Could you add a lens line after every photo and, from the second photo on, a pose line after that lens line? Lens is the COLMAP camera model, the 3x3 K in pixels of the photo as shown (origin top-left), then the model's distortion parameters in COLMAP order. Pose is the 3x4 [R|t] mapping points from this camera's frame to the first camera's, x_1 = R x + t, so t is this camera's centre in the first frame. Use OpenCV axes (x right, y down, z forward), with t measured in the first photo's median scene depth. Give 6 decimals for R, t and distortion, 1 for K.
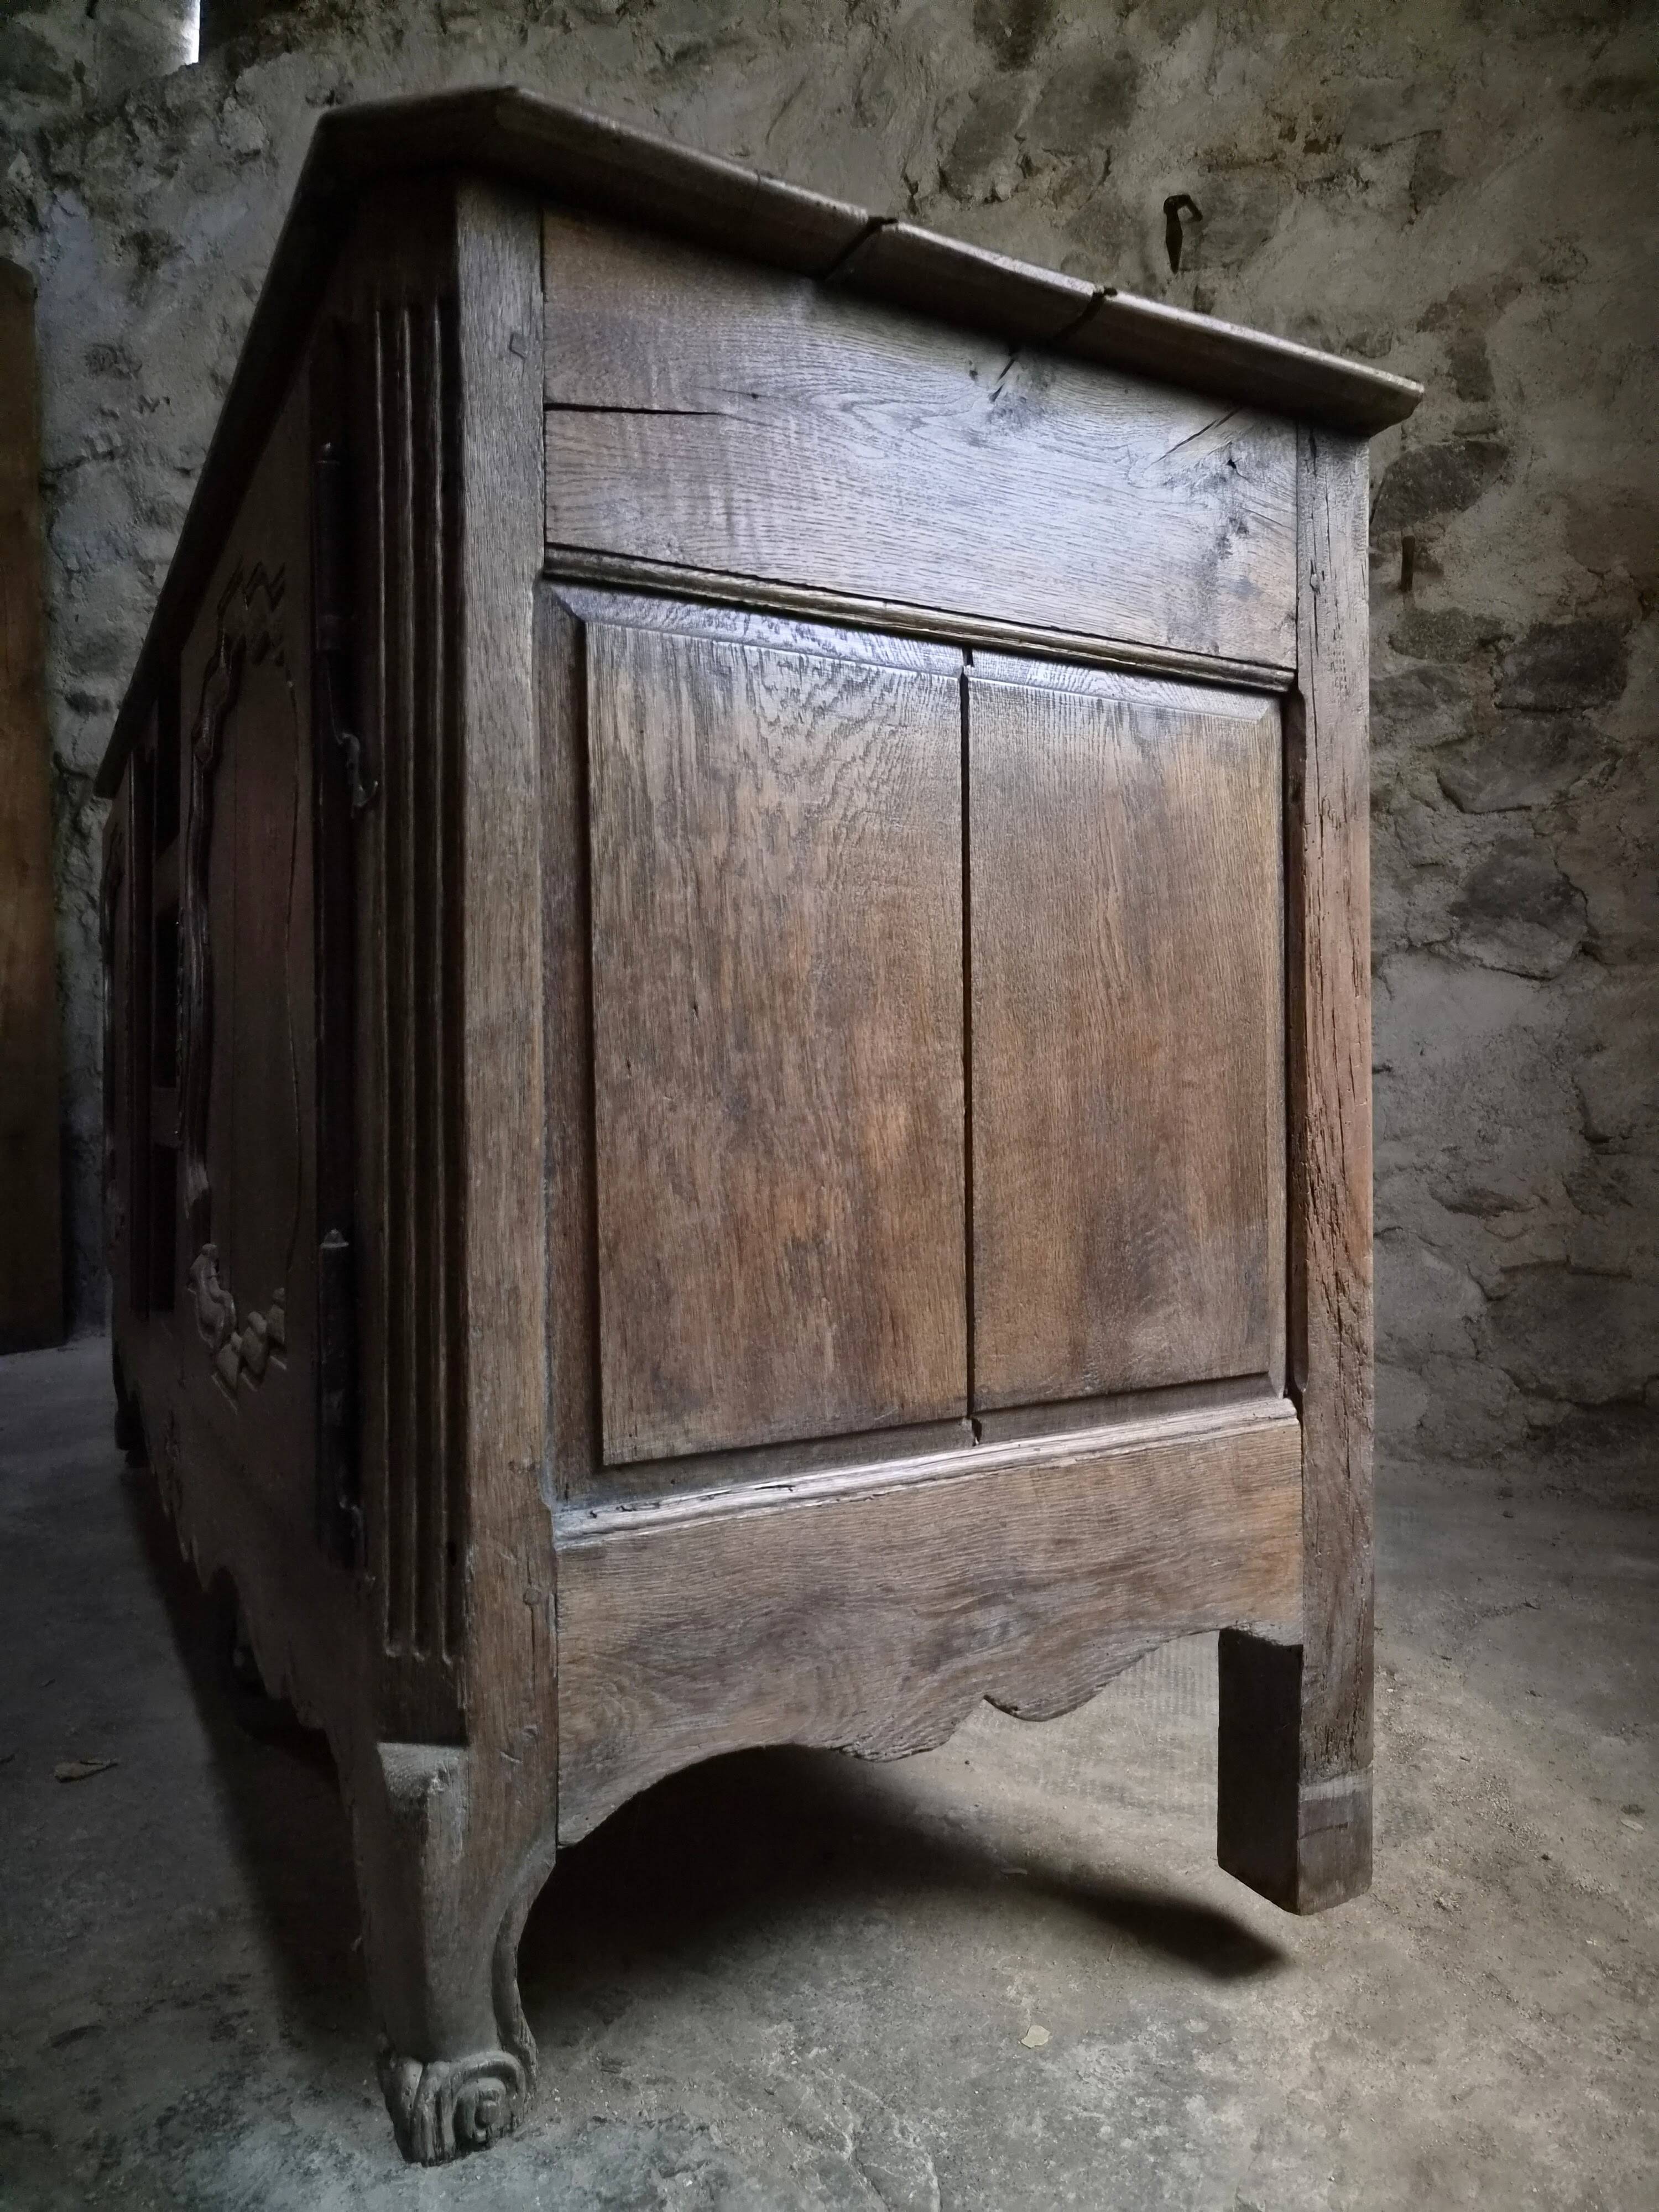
lens RADIAL K [[1494.2, 0, 834.2], [0, 1494.2, 1121.3], [0, 0, 1]] dist [0.062392, -0.050724]
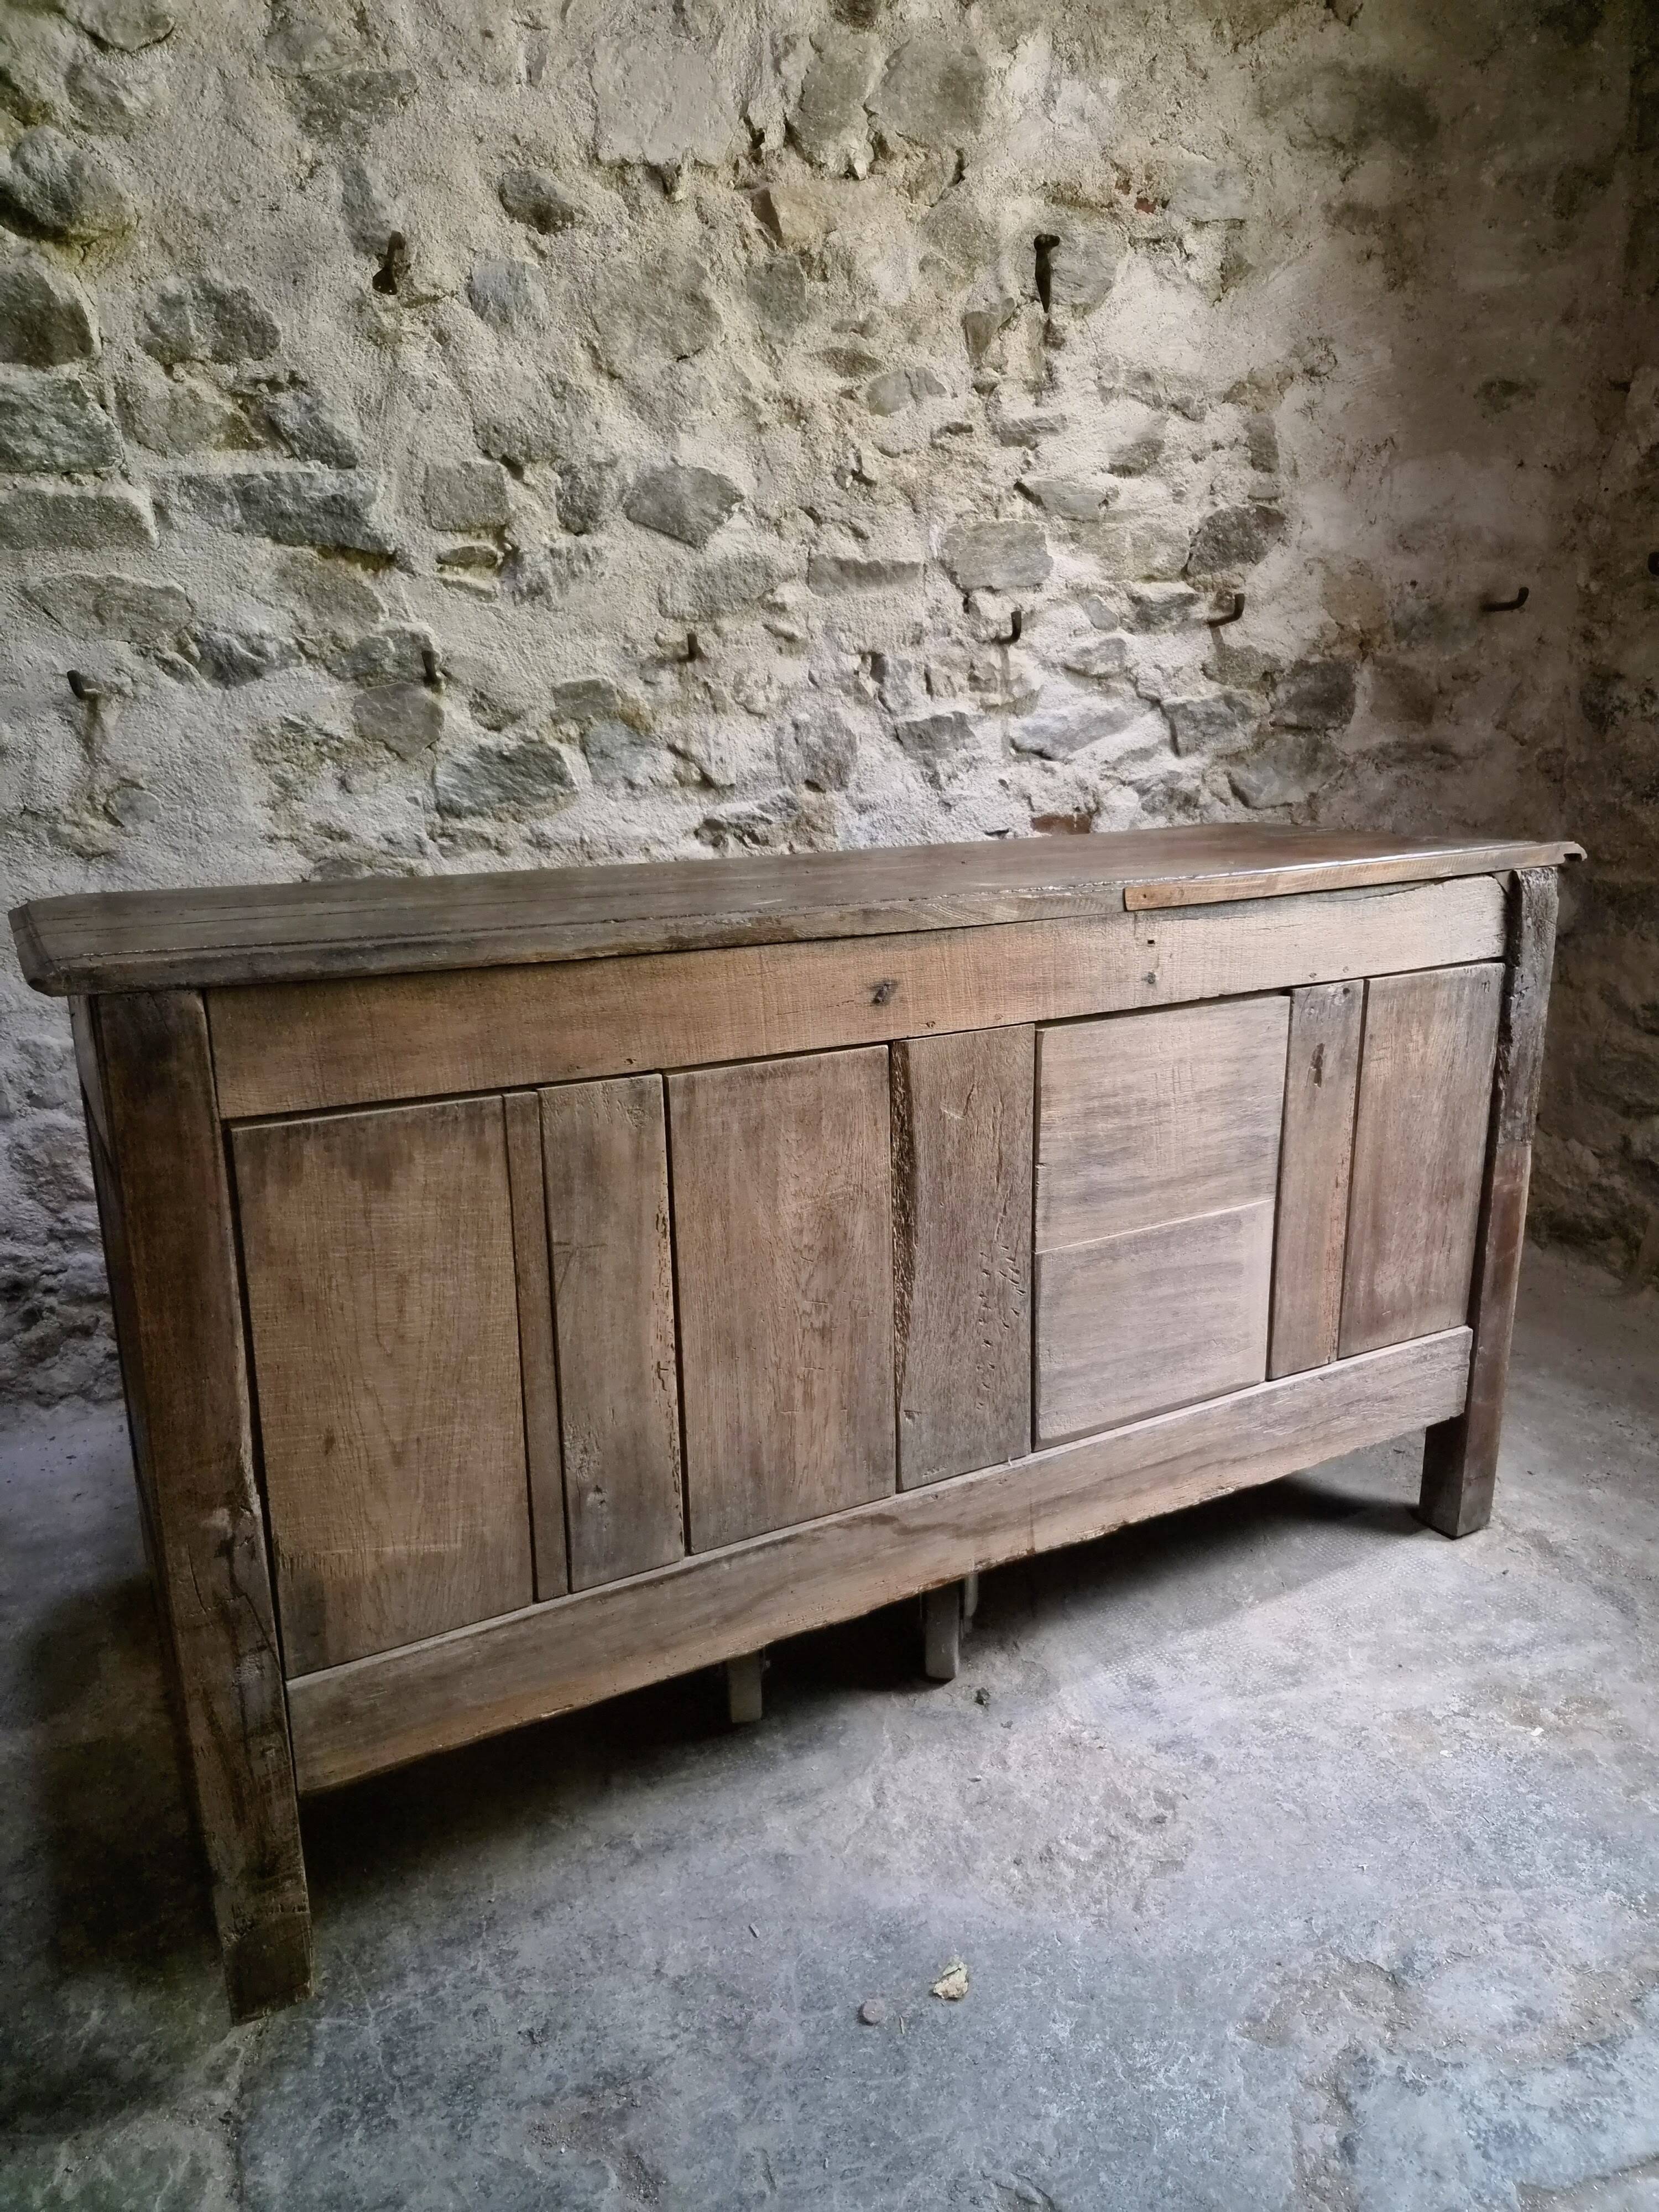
lens RADIAL K [[1494.2, 0, 837.8], [0, 1494.2, 1110.2], [0, 0, 1]] dist [0.062392, -0.050724]
pose [[0.807002, -0.201835, 0.554987, -0.628544], [0.071628, 0.966297, 0.247264, -0.296539], [-0.586189, -0.159791, 0.794260, 0.144484]]
